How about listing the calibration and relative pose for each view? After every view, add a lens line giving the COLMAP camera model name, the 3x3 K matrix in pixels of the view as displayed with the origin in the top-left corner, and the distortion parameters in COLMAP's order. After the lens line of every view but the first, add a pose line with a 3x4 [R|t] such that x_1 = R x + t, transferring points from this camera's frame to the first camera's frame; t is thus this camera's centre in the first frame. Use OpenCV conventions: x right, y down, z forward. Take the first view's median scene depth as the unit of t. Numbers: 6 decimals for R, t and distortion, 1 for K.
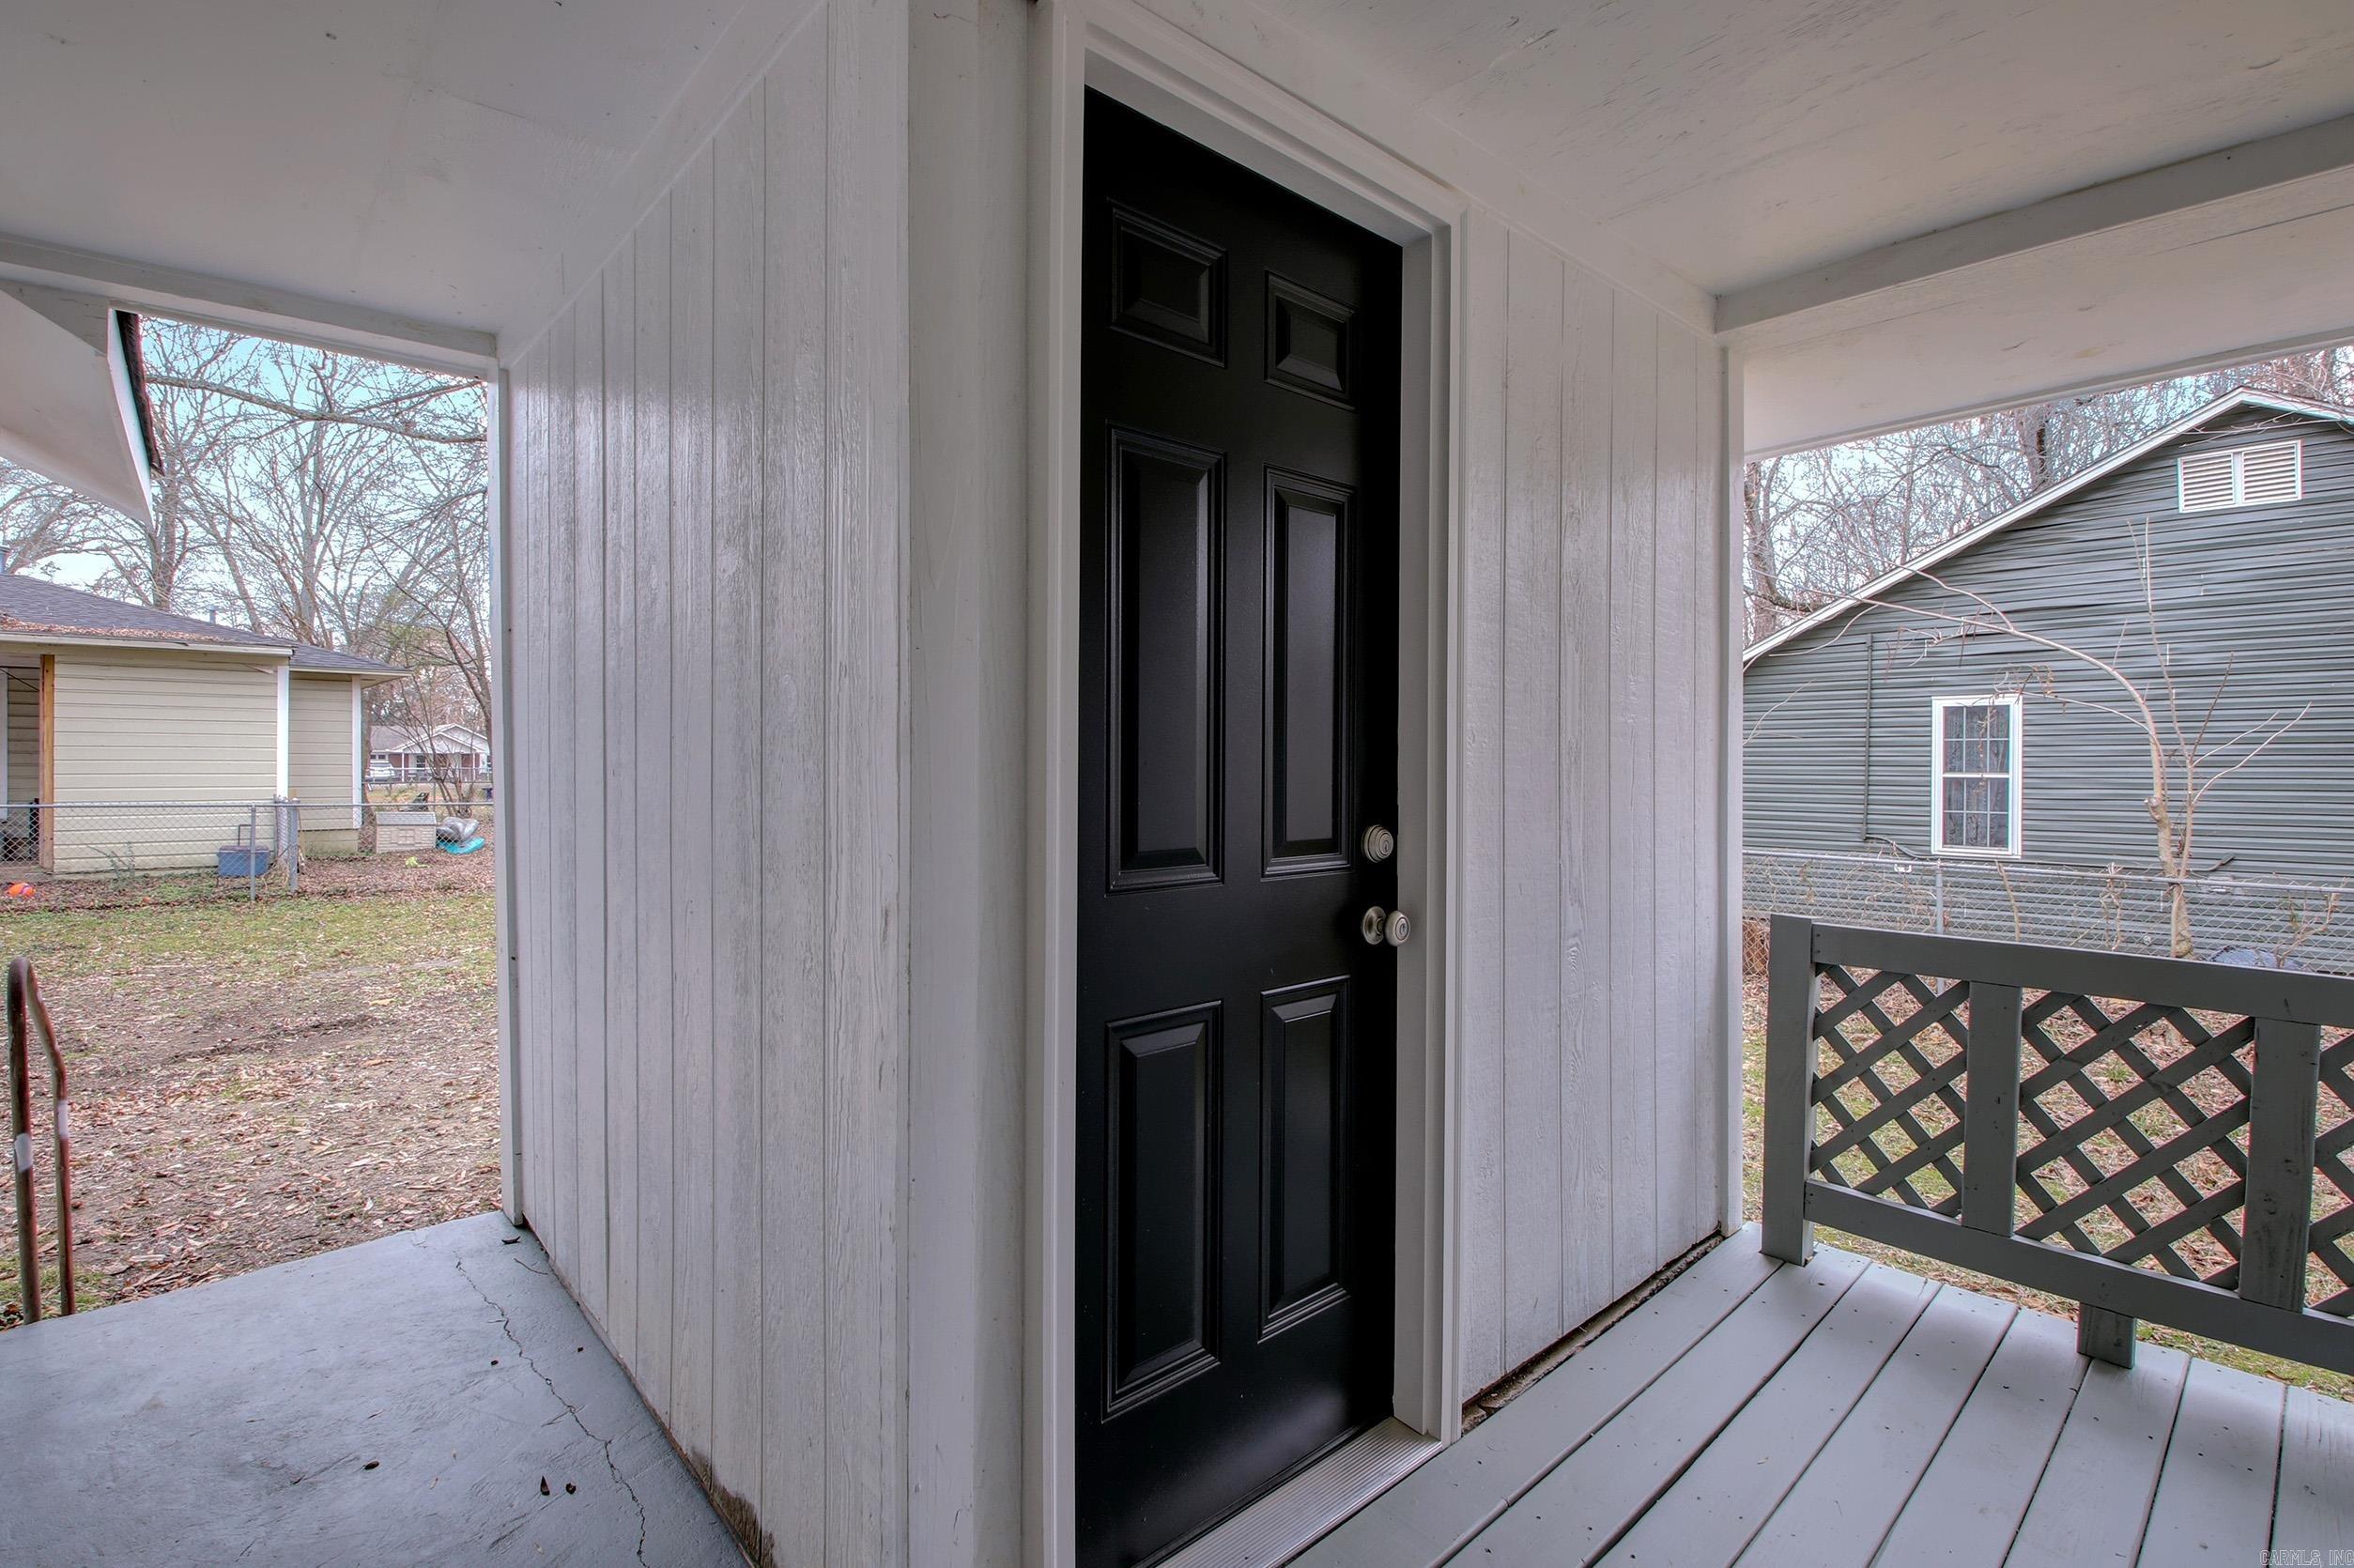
lens RADIAL K [[1113.8, 0, 1166.7], [0, 1113.8, 766.6], [0, 0, 1]] dist [0.013373, -0.023037]
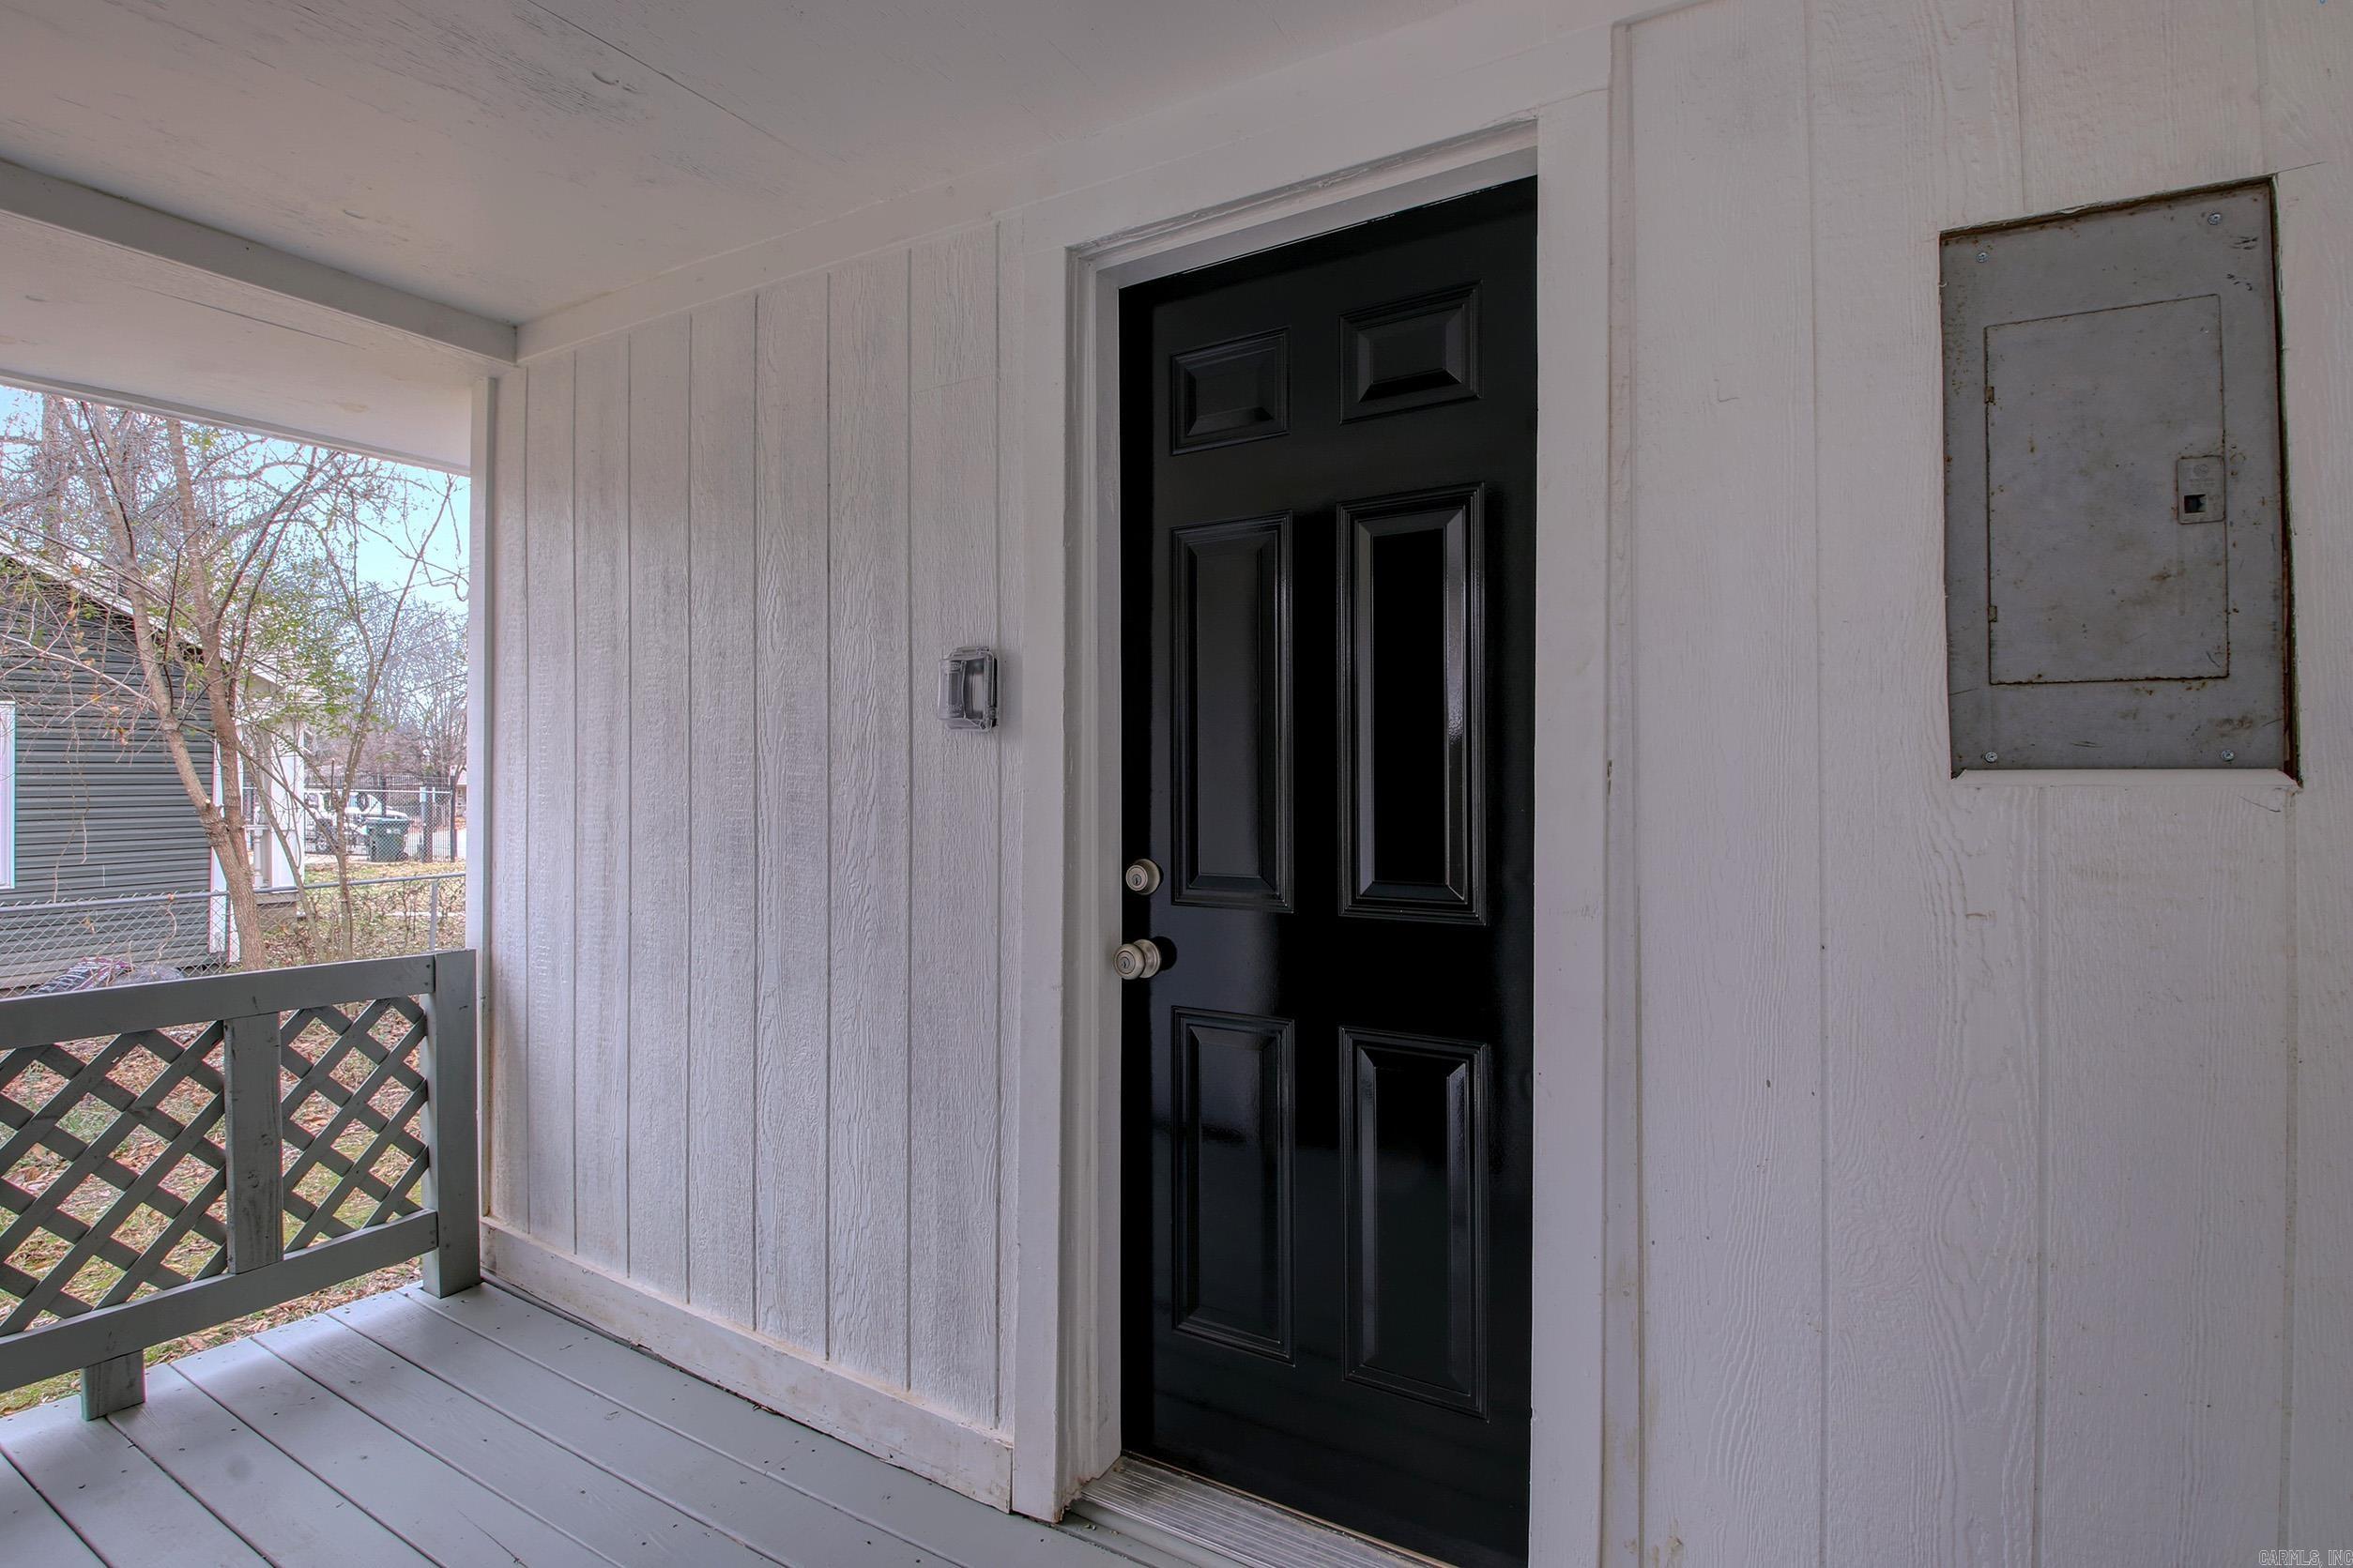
lens RADIAL K [[1113.3, 0, 1156.7], [0, 1113.3, 778.4], [0, 0, 1]] dist [0.013373, -0.023037]
pose [[-0.302748, -0.000316, 0.953071, -0.355773], [0.016681, 0.999845, 0.005630, -0.006608], [-0.952925, 0.017602, -0.302696, 0.432208]]
